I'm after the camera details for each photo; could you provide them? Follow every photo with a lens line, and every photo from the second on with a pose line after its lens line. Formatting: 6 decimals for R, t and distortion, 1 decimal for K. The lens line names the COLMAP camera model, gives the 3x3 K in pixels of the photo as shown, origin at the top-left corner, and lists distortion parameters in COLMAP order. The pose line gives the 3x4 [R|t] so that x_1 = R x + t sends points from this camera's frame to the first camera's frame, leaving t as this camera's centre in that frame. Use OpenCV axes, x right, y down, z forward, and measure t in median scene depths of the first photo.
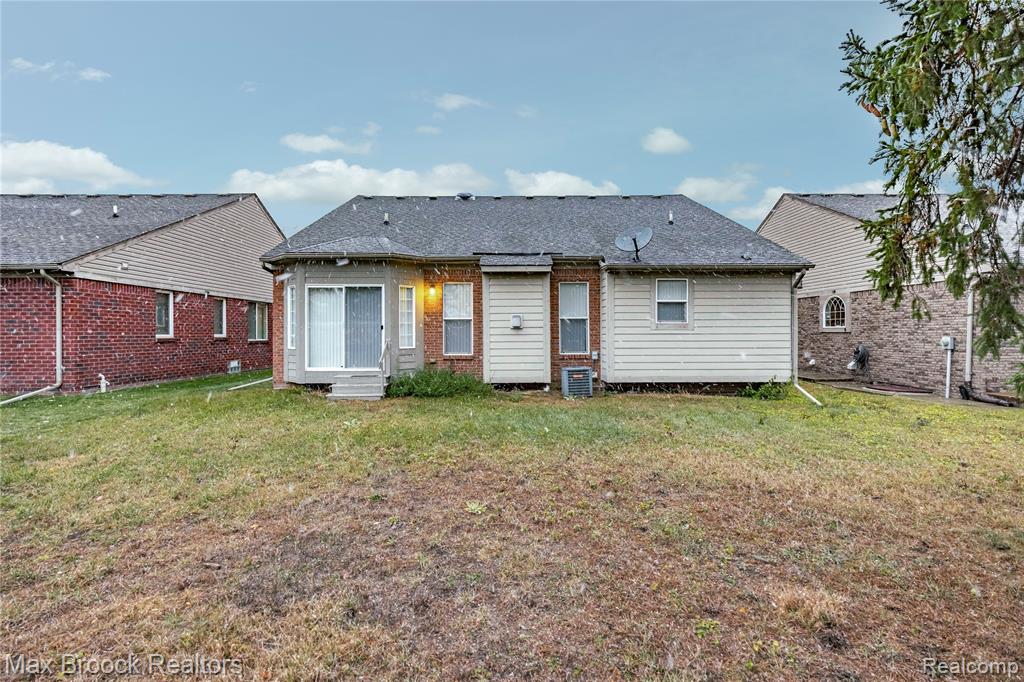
lens RADIAL K [[480.4, 0, 512.0], [0, 480.4, 341.0], [0, 0, 1]] dist [-0.000009, 0.000066]
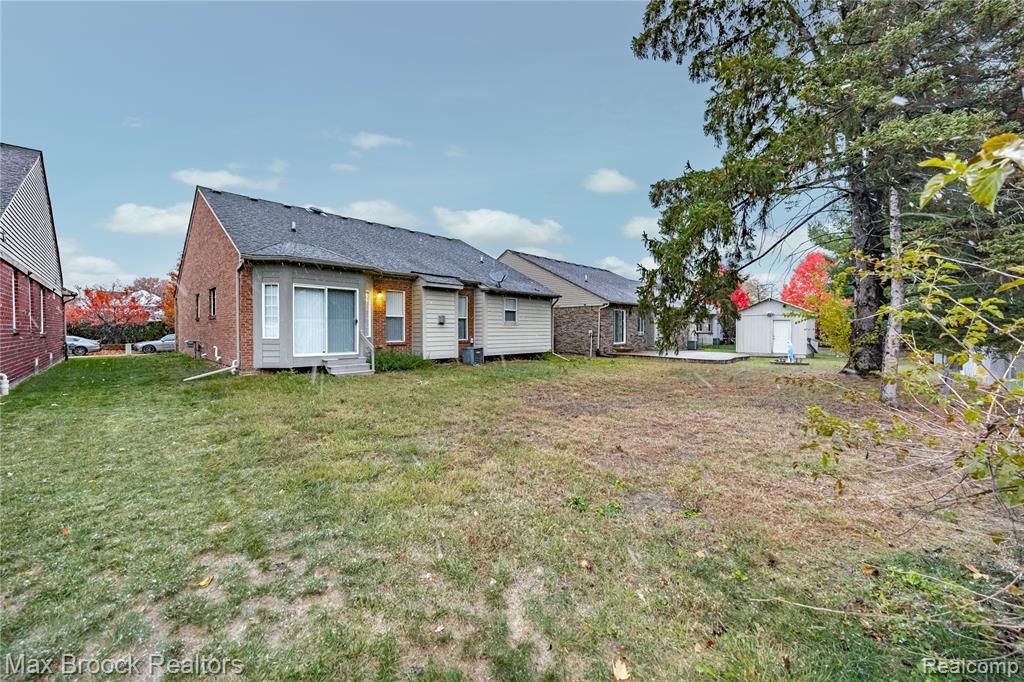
lens RADIAL K [[395.2, 0, 512.0], [0, 395.2, 341.0], [0, 0, 1]] dist [0.000174, 0.000019]
pose [[0.697802, -0.015236, 0.716128, -0.743983], [0.000612, 0.999786, 0.020675, 0.003058], [-0.716290, -0.013989, 0.697662, -0.061028]]
